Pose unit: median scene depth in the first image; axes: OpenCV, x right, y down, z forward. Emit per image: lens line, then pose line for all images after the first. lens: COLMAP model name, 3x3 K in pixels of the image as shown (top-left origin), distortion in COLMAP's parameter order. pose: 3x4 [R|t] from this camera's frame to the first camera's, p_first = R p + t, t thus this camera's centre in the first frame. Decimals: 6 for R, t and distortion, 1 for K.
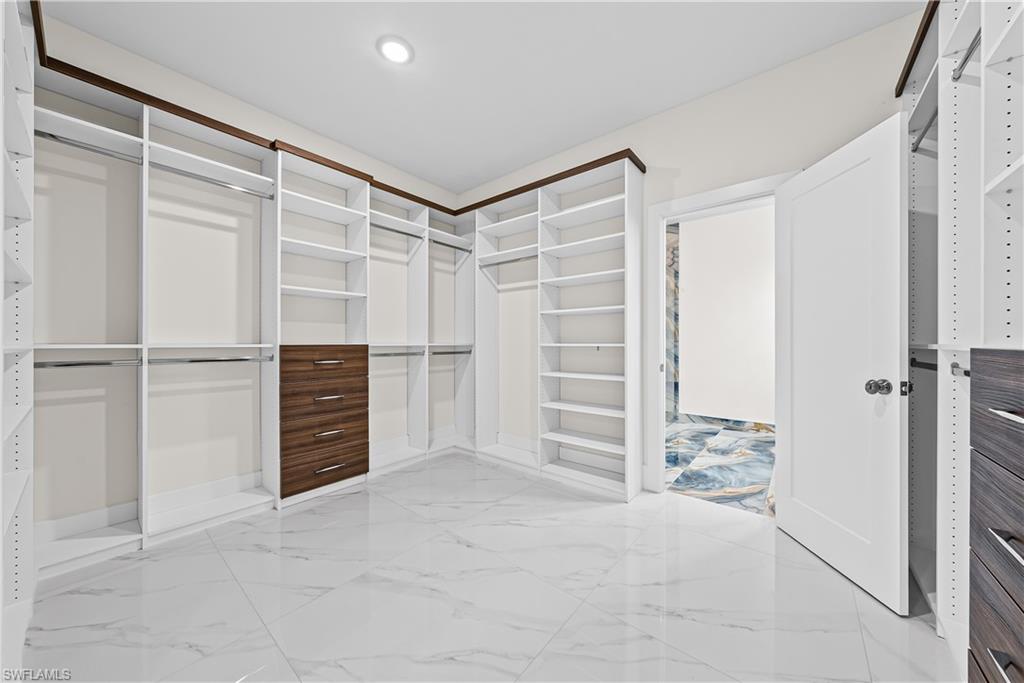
lens RADIAL K [[351.5, 0, 516.7], [0, 351.5, 340.6], [0, 0, 1]] dist [-0.001499, -0.000017]
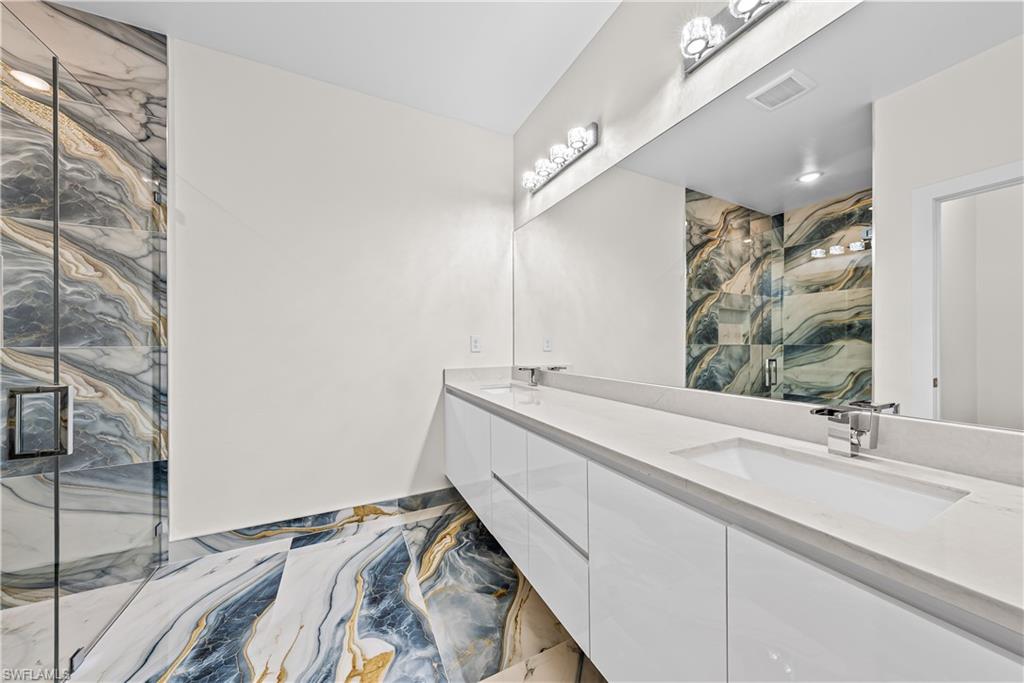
lens RADIAL K [[351.5, 0, 519.7], [0, 351.5, 342.7], [0, 0, 1]] dist [-0.001499, -0.000017]
pose [[0.412965, -0.004134, 0.910737, 0.275486], [0.003634, 0.999989, 0.002892, -0.006389], [-0.910739, 0.002115, 0.412976, 0.503612]]
